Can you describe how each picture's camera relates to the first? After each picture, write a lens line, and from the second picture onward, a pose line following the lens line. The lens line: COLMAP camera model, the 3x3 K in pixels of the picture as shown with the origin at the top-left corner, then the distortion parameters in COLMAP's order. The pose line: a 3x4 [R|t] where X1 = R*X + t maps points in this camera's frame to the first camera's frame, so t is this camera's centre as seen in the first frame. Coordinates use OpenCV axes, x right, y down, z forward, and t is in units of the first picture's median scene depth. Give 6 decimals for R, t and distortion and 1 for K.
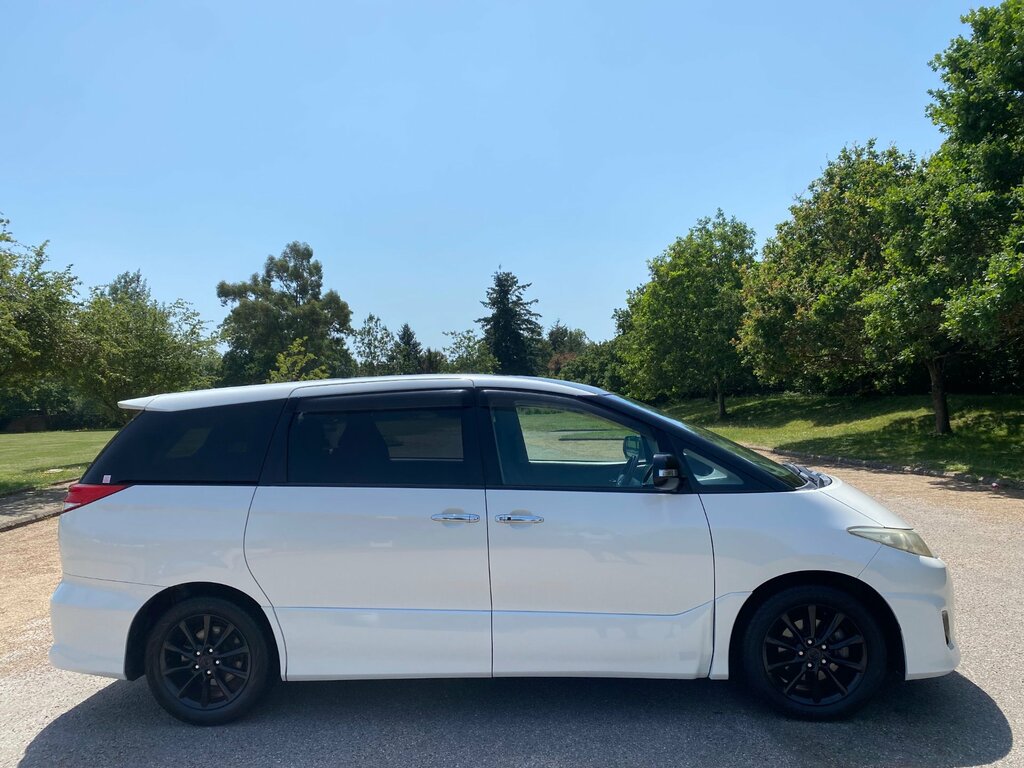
lens RADIAL K [[779.0, 0, 512.9], [0, 779.0, 398.1], [0, 0, 1]] dist [0.028038, -0.031639]
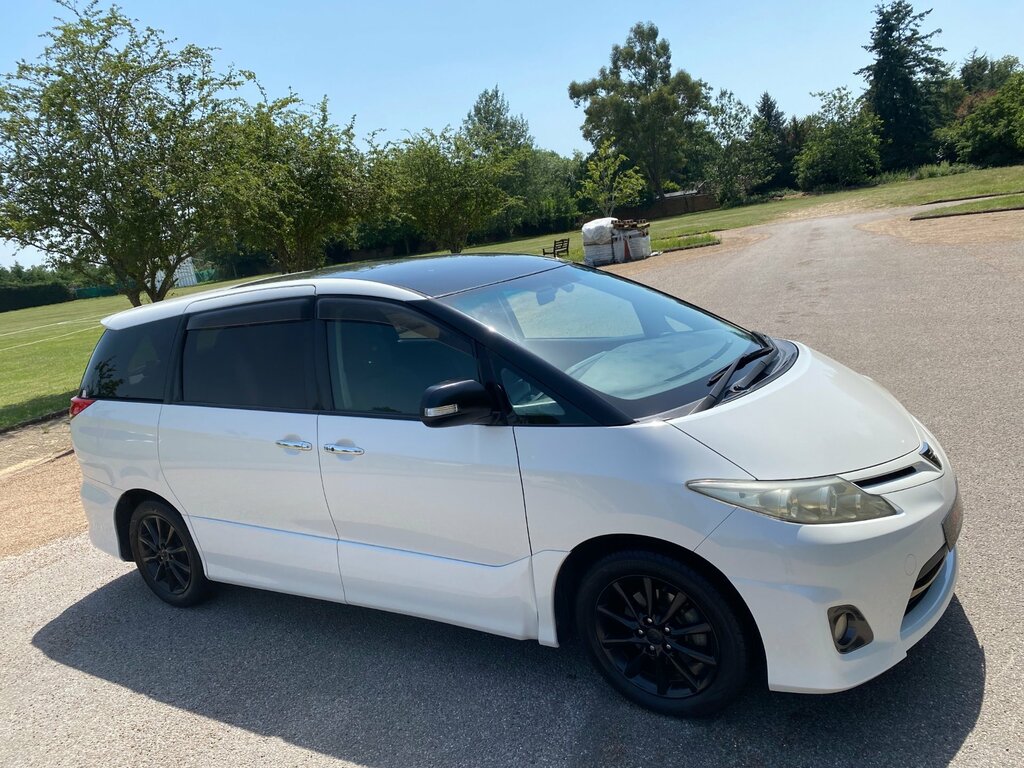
lens RADIAL K [[779.0, 0, 508.2], [0, 779.0, 387.5], [0, 0, 1]] dist [0.028038, -0.031639]
pose [[0.883336, -0.003563, -0.468727, 0.548683], [0.121603, 0.967477, 0.221812, -0.082081], [0.452693, -0.252933, 0.855041, 0.309106]]
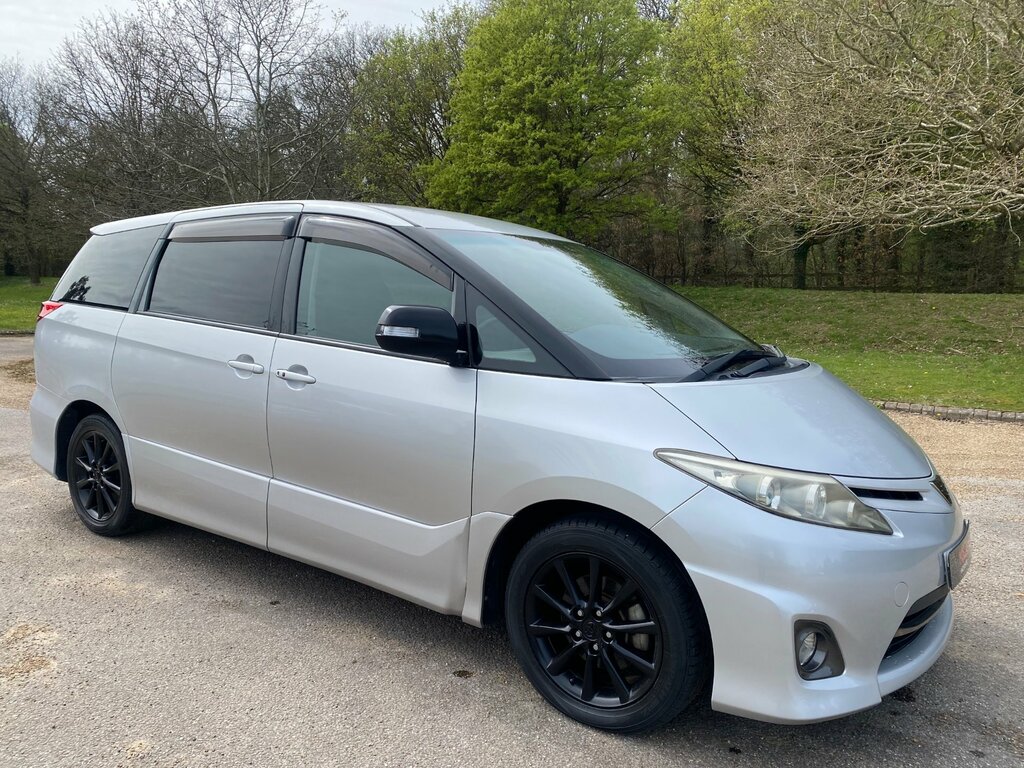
lens RADIAL K [[779.0, 0, 501.8], [0, 779.0, 382.9], [0, 0, 1]] dist [0.028038, -0.031639]
pose [[0.858687, 0.120663, -0.498093, 0.553644], [-0.052325, 0.987451, 0.149003, 0.027403], [0.509822, -0.101884, 0.854226, 0.377899]]
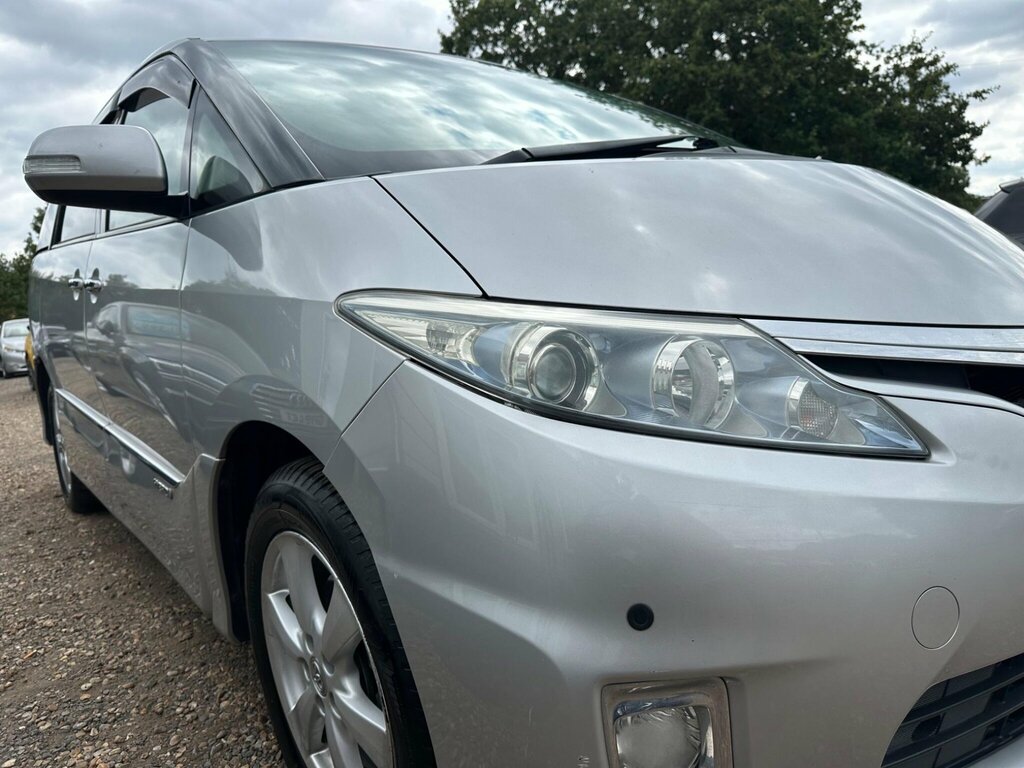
lens RADIAL K [[710.0, 0, 518.7], [0, 710.0, 369.9], [0, 0, 1]] dist [0.026512, -0.025825]
pose [[0.705311, 0.077380, -0.704662, 0.584425], [0.060880, 0.983741, 0.168962, 0.136811], [0.706279, -0.162071, 0.689133, 0.770643]]
